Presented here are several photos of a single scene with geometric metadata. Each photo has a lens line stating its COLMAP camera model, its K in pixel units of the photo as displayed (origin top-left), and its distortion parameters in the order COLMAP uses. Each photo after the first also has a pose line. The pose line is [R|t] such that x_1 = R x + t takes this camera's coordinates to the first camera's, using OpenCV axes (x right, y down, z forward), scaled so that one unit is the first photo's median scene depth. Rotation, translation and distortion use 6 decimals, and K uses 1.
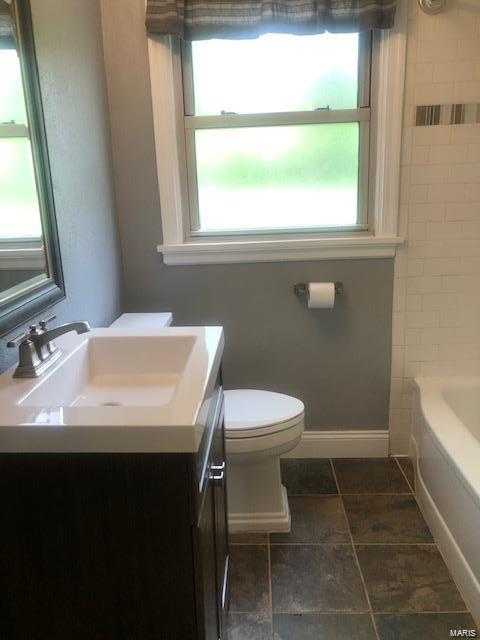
lens RADIAL K [[524.1, 0, 241.5], [0, 524.1, 313.6], [0, 0, 1]] dist [0.029671, -0.027195]
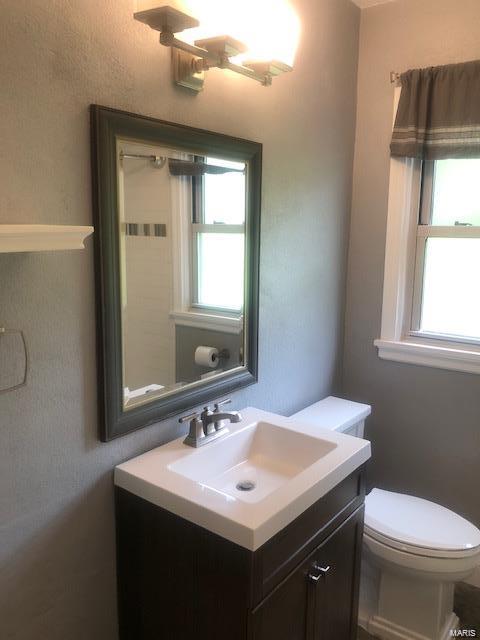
lens RADIAL K [[524.1, 0, 236.4], [0, 524.1, 319.1], [0, 0, 1]] dist [0.029671, -0.027195]
pose [[0.817740, 0.145169, -0.556981, 0.213567], [-0.185021, 0.982612, -0.015538, -0.107868], [0.545040, 0.115759, 0.830380, -0.054851]]
